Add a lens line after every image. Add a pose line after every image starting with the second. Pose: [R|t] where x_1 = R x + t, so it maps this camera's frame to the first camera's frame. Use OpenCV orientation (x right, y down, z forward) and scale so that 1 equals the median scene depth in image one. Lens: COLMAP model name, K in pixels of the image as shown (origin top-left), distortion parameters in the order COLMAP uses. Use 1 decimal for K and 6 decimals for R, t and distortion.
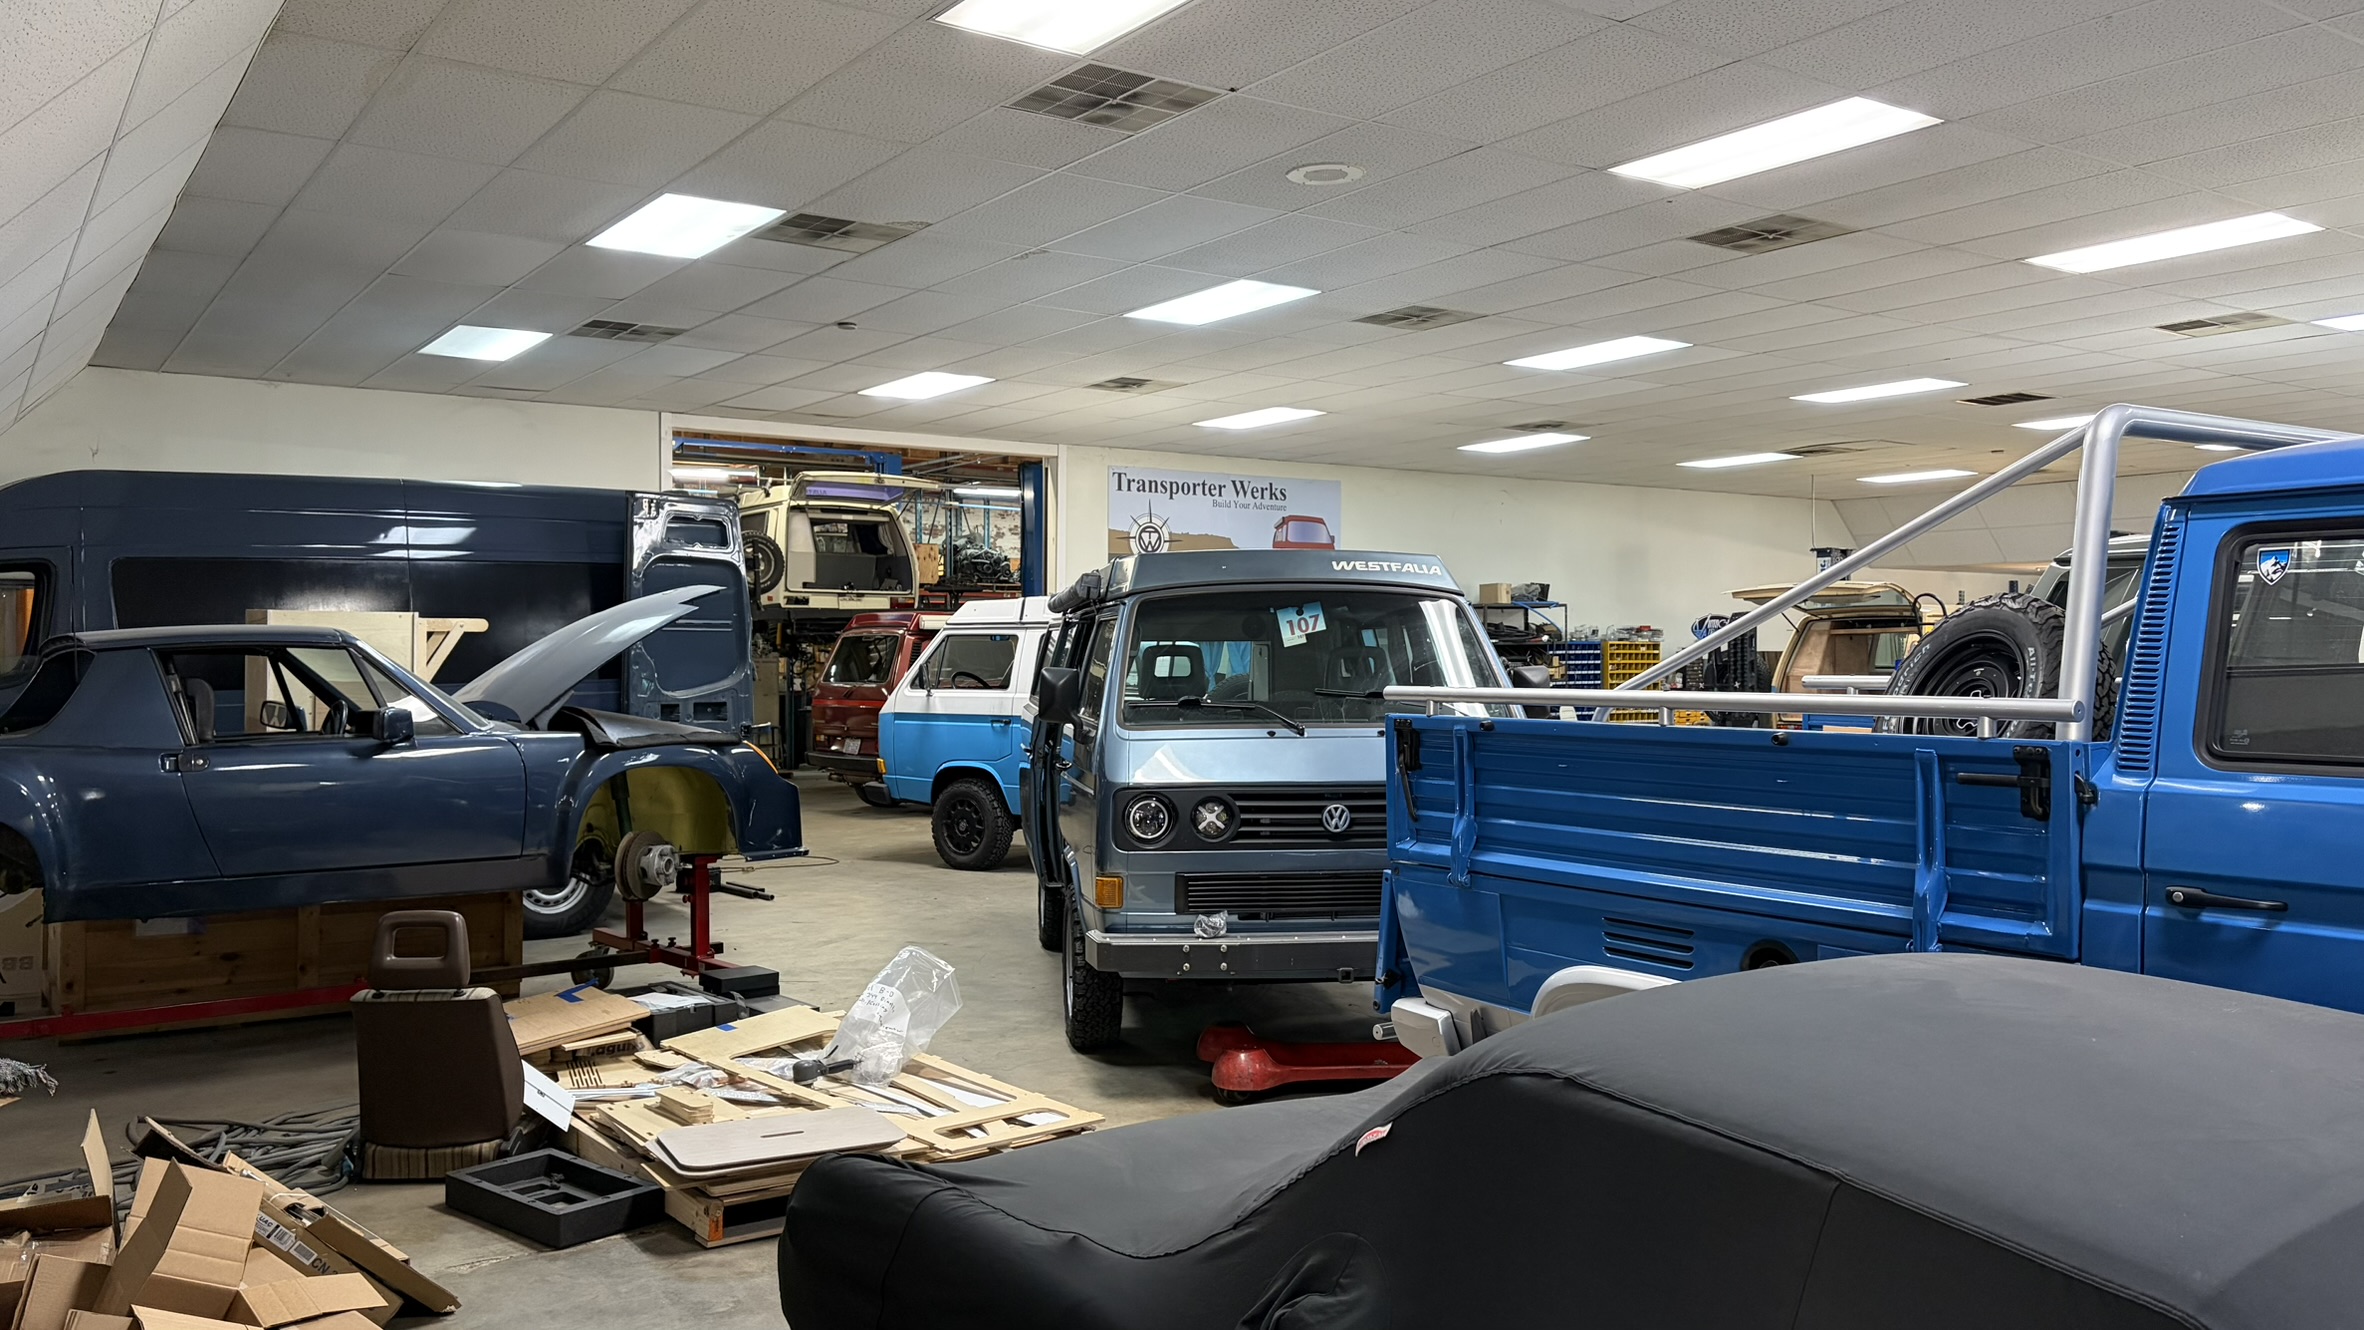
lens RADIAL K [[1774.3, 0, 1182.0], [0, 1774.3, 665.0], [0, 0, 1]] dist [0.117816, -0.164254]
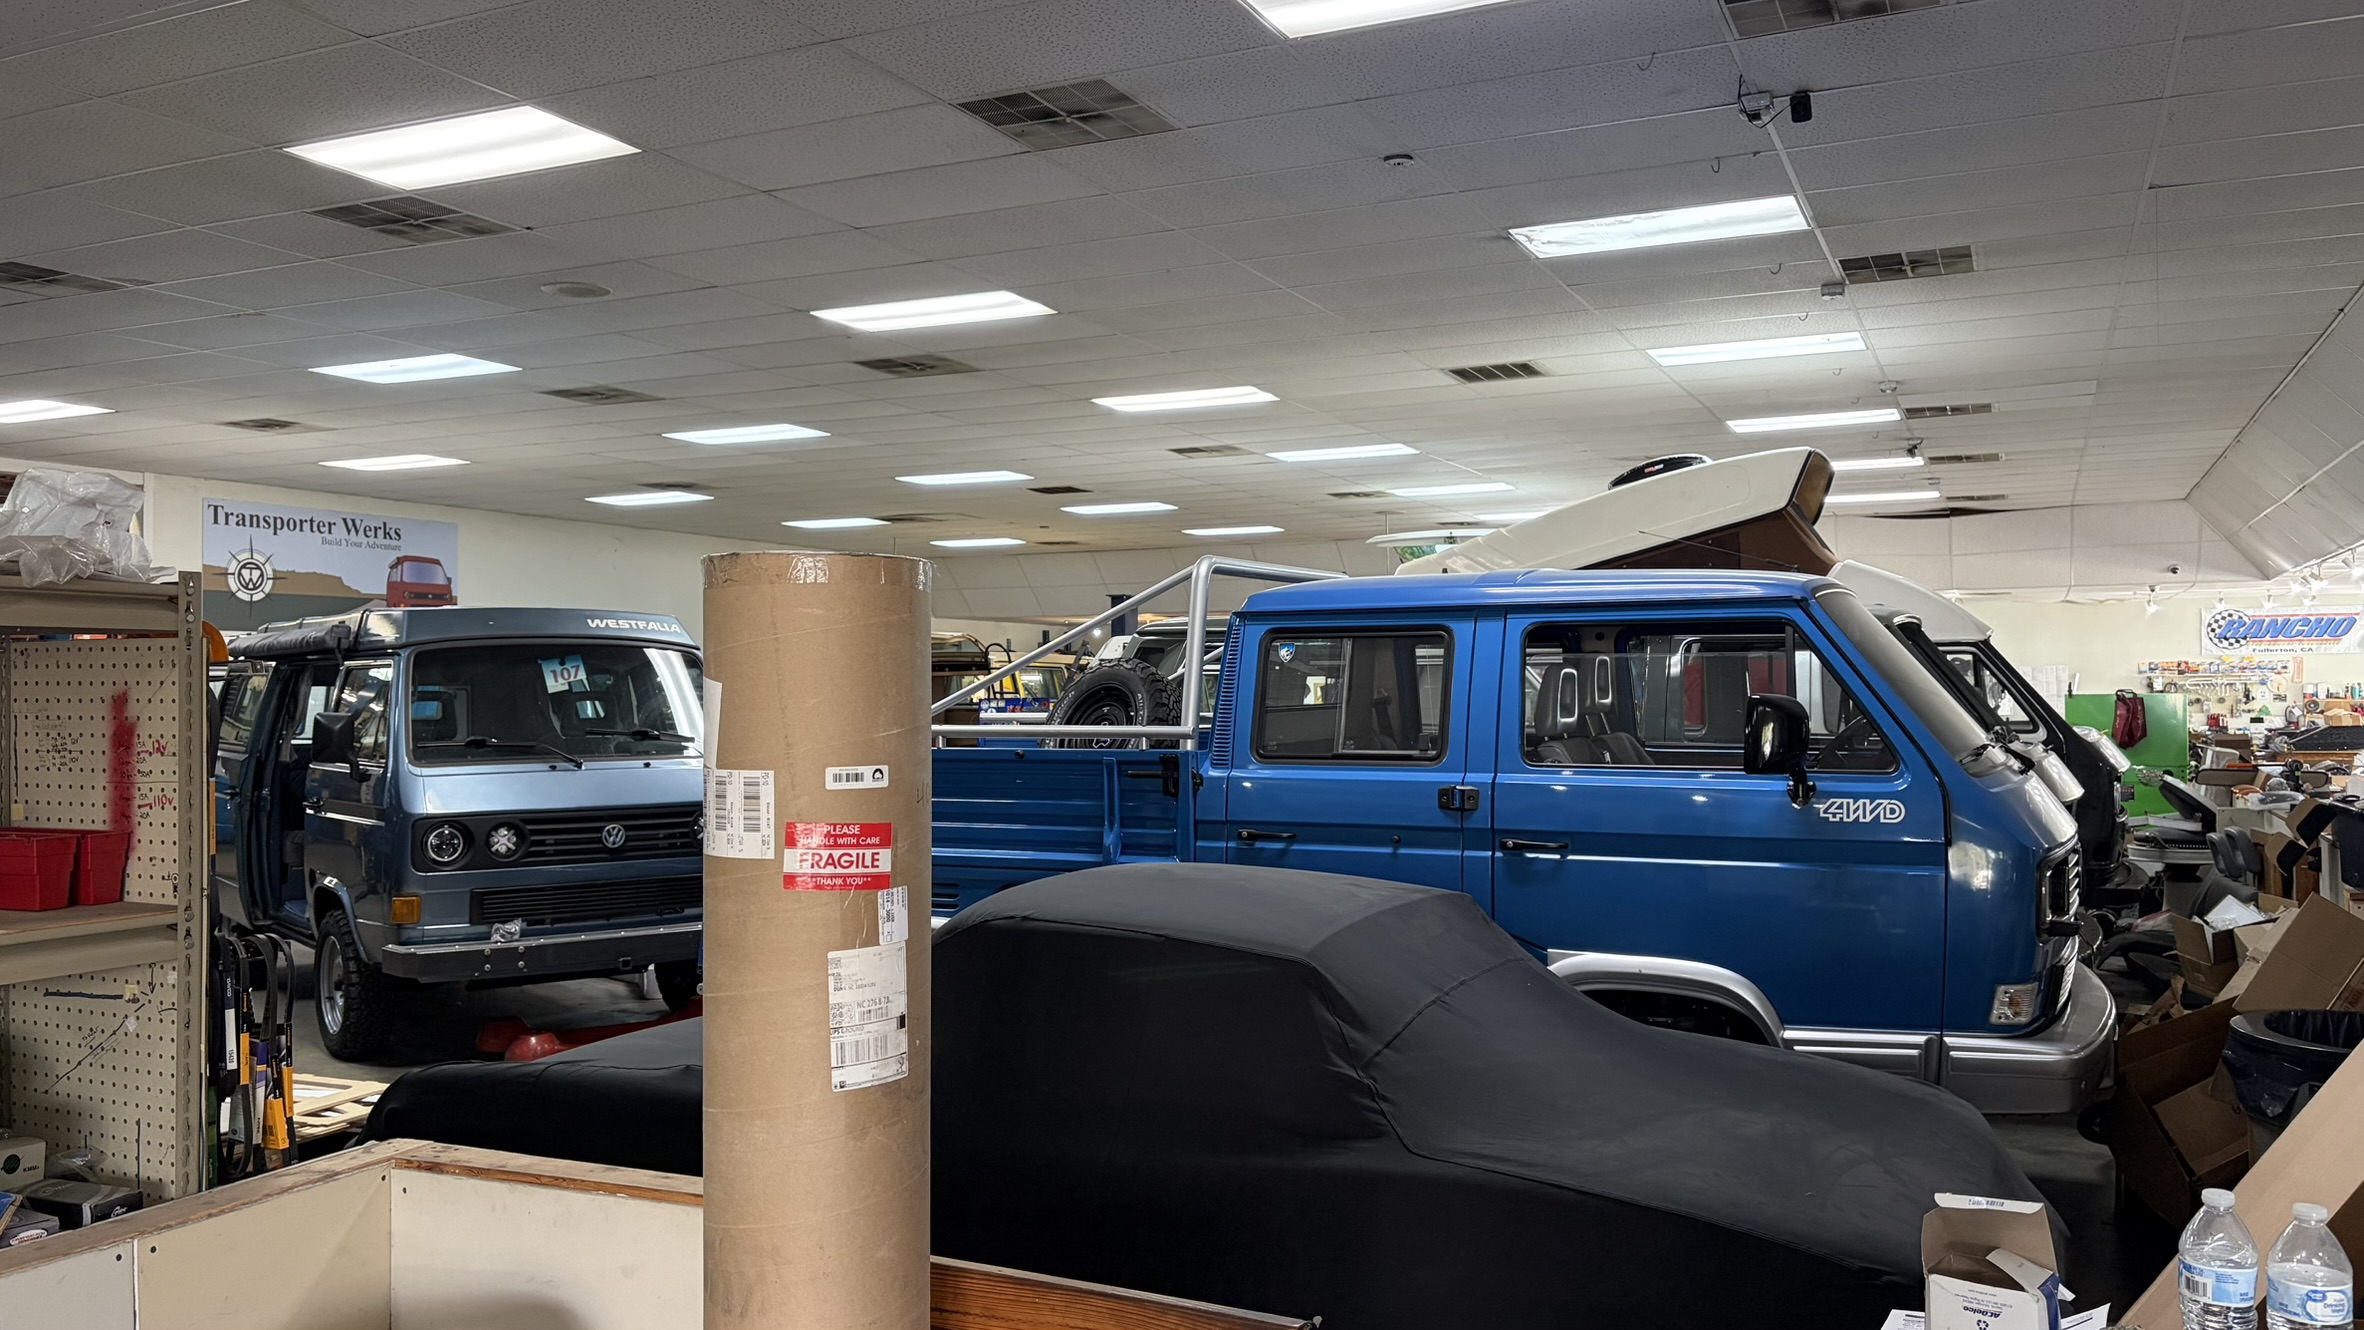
lens RADIAL K [[1807.2, 0, 1182.0], [0, 1807.2, 665.0], [0, 0, 1]] dist [-0.002362, -0.001903]
pose [[0.866258, 0.003664, 0.499583, -0.187223], [0.006662, 0.999799, -0.018885, -0.003508], [-0.499552, 0.019687, 0.866060, -0.246706]]
